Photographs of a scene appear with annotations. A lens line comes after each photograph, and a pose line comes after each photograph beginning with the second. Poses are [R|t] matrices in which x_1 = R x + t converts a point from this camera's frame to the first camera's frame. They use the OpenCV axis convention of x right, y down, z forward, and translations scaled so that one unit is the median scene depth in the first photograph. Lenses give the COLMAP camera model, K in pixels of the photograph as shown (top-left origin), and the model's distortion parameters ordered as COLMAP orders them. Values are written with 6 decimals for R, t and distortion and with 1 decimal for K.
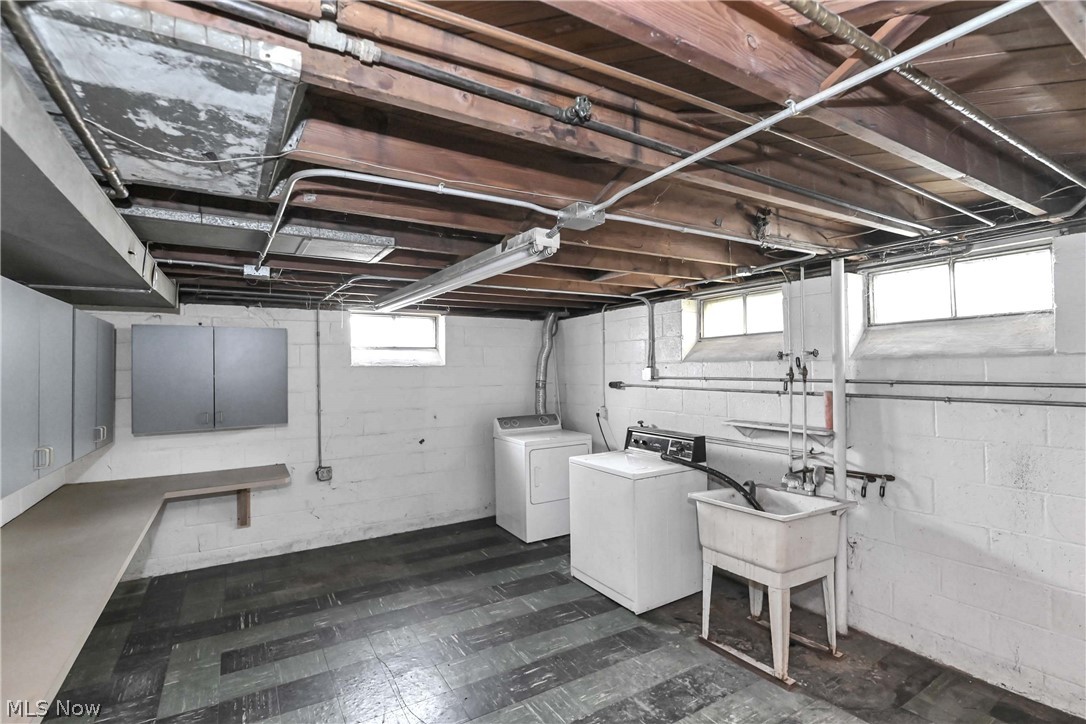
lens RADIAL K [[480.9, 0, 543.7], [0, 480.9, 366.2], [0, 0, 1]] dist [-0.008225, -0.005500]
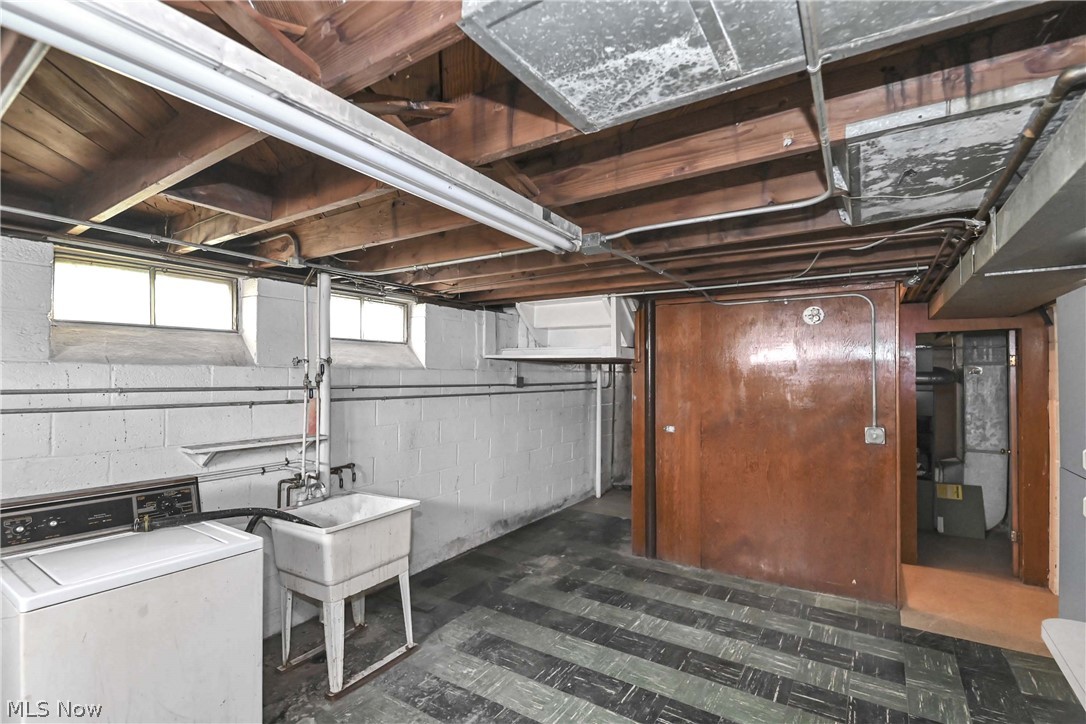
lens RADIAL K [[480.9, 0, 573.2], [0, 480.9, 369.5], [0, 0, 1]] dist [-0.008225, -0.005500]
pose [[-0.424938, 0.023531, 0.904917, -0.655782], [-0.000521, 0.999656, -0.026240, 0.020649], [-0.905222, -0.011622, -0.424779, 1.045973]]
